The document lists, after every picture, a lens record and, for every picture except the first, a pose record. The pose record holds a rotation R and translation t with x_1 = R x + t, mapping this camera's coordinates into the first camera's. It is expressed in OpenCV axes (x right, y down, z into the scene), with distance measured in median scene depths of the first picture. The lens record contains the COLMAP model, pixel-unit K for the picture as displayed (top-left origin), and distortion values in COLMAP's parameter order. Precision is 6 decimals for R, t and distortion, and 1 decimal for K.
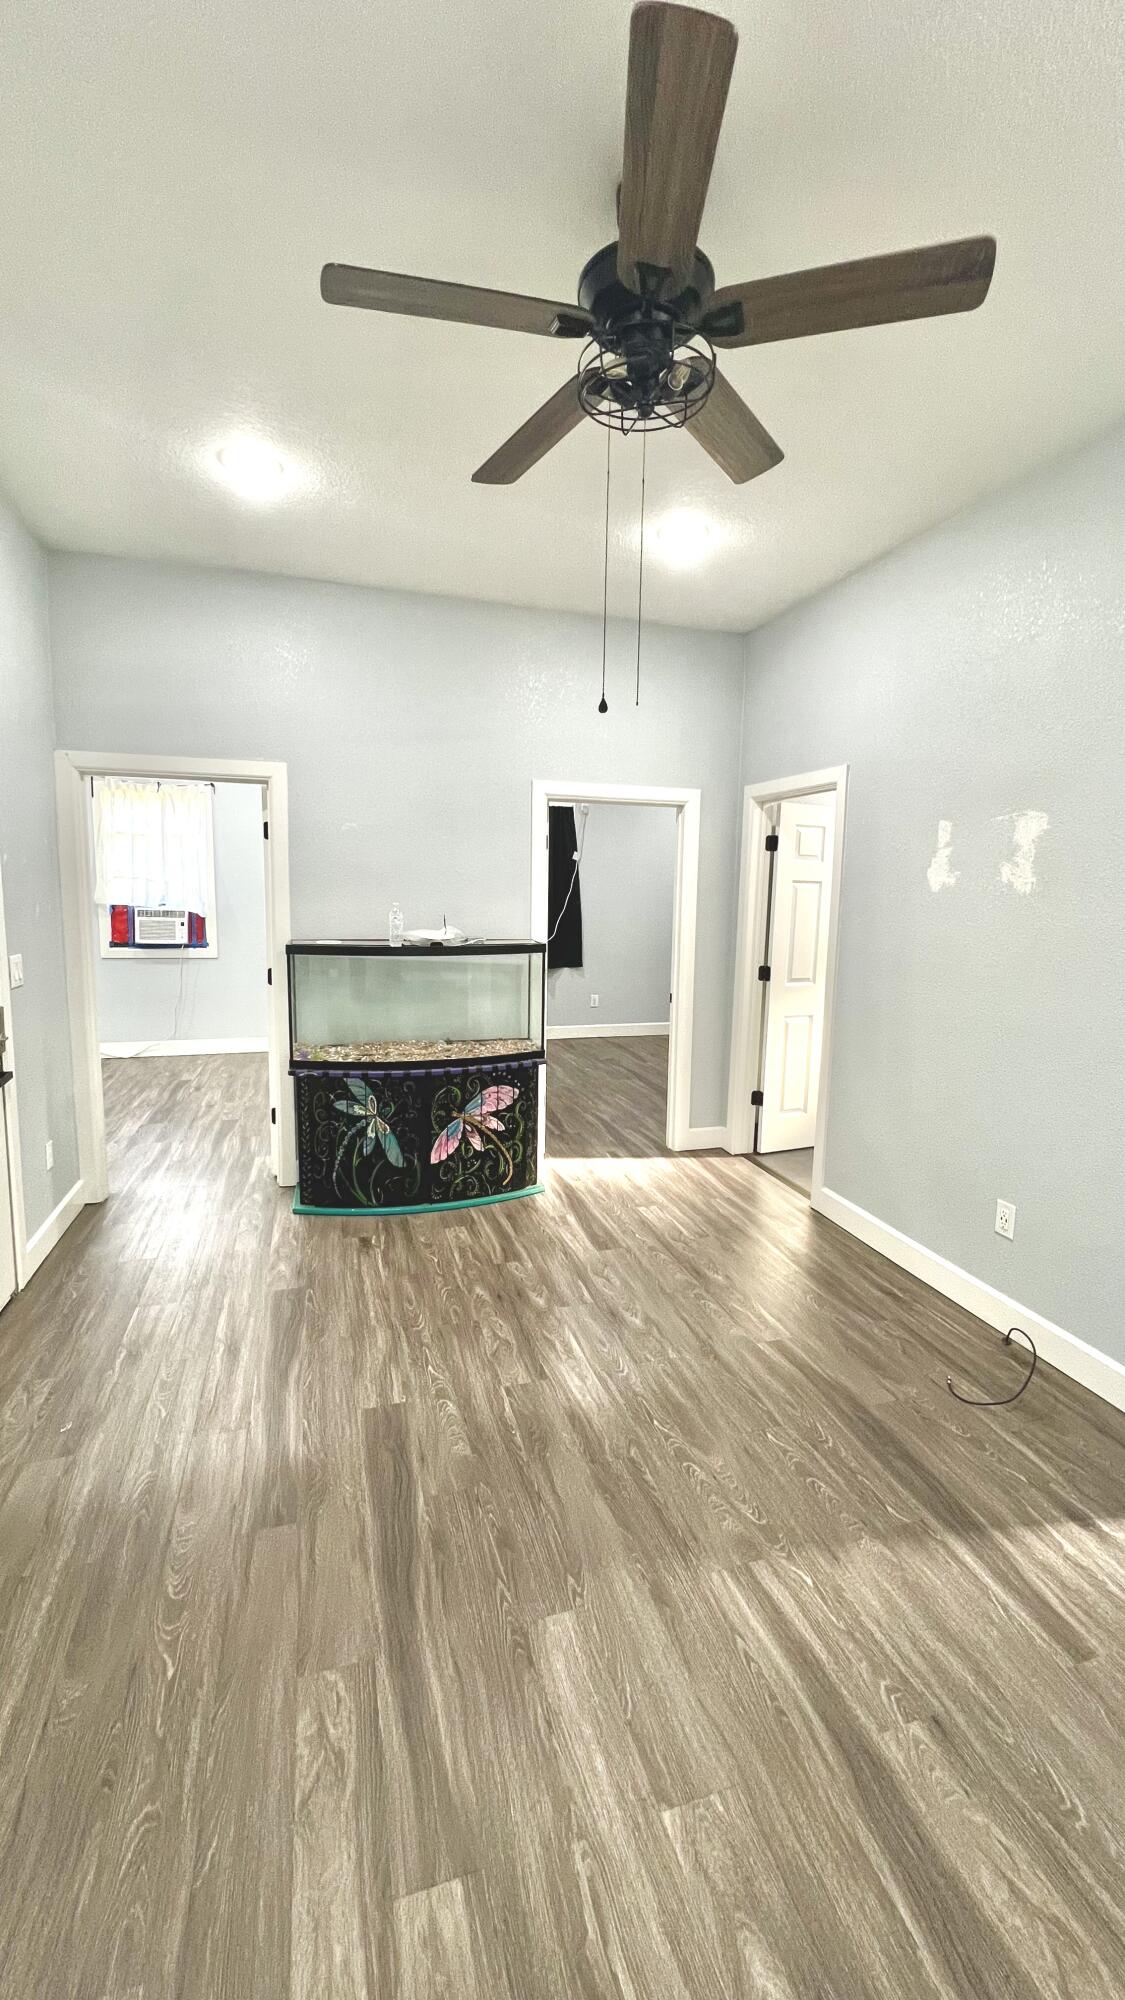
lens RADIAL K [[803.1, 0, 559.9], [0, 803.1, 992.6], [0, 0, 1]] dist [0.001252, 0.000255]
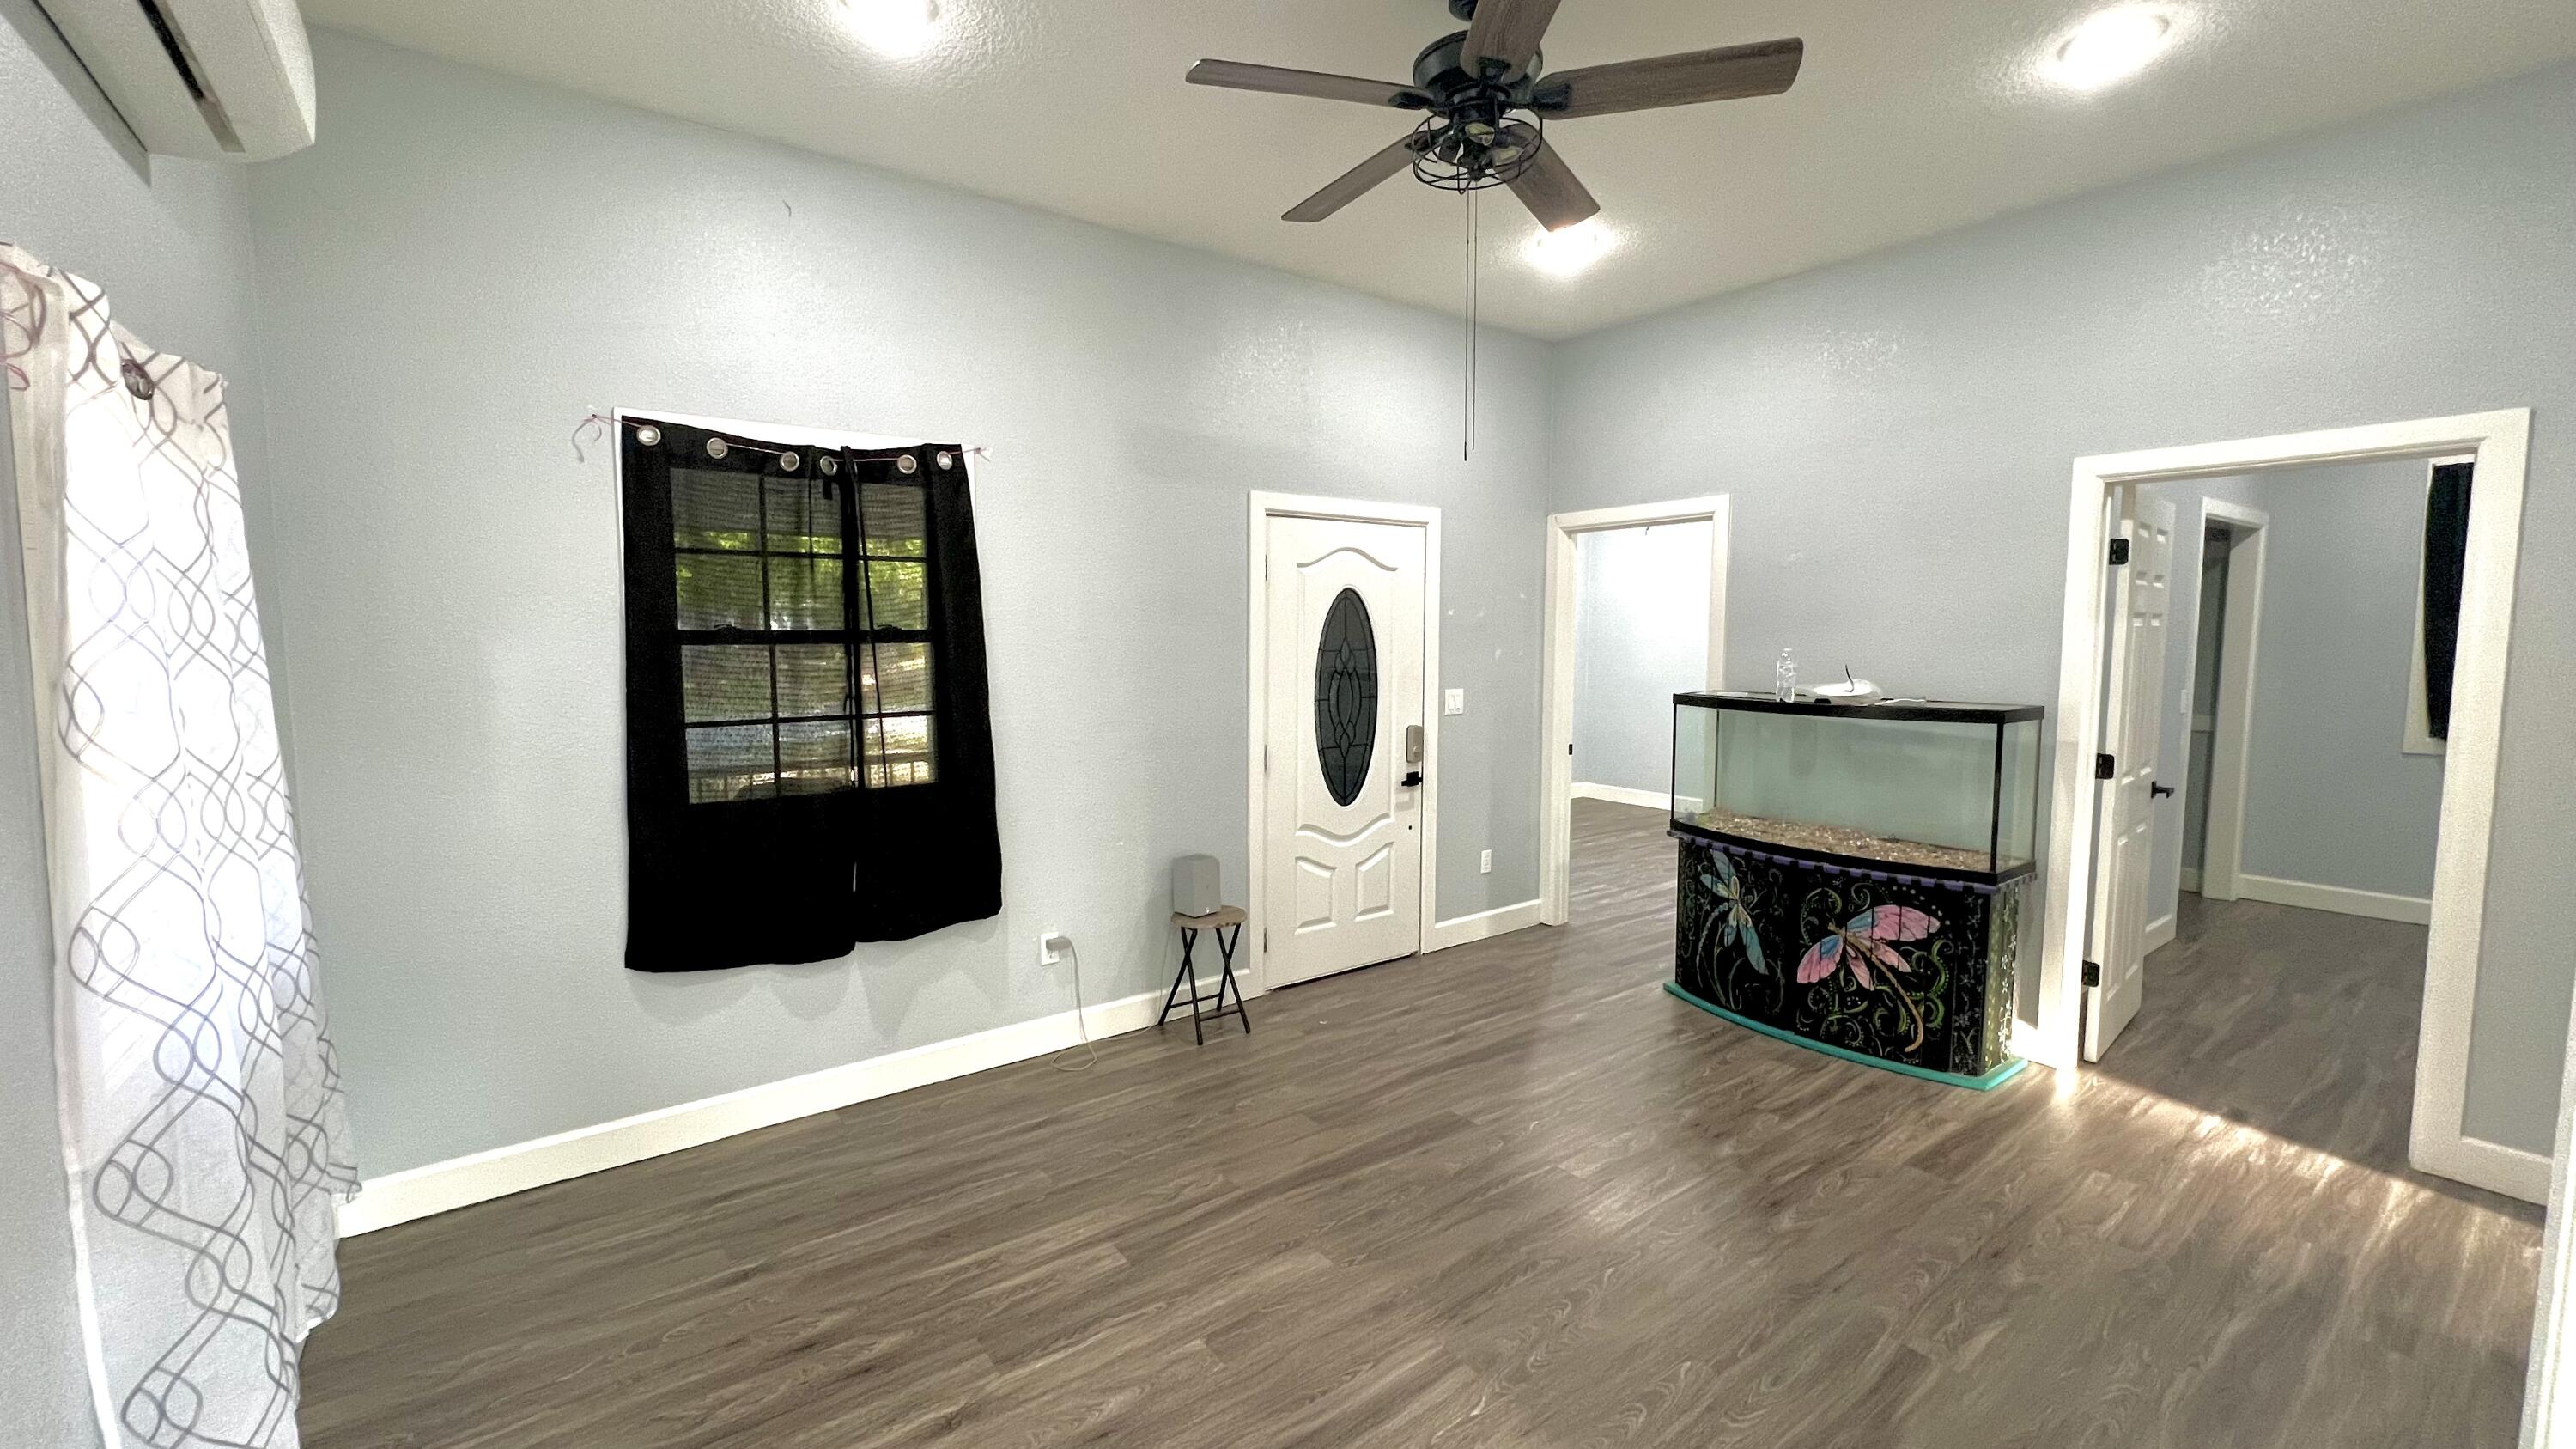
lens RADIAL K [[1034.5, 0, 1287.6], [0, 1034.5, 720.1], [0, 0, 1]] dist [0.001252, 0.000255]
pose [[0.331052, 0.062282, -0.941555, 0.608934], [-0.113213, 0.993233, 0.025894, -0.009566], [0.936796, 0.098024, 0.335863, 0.173405]]
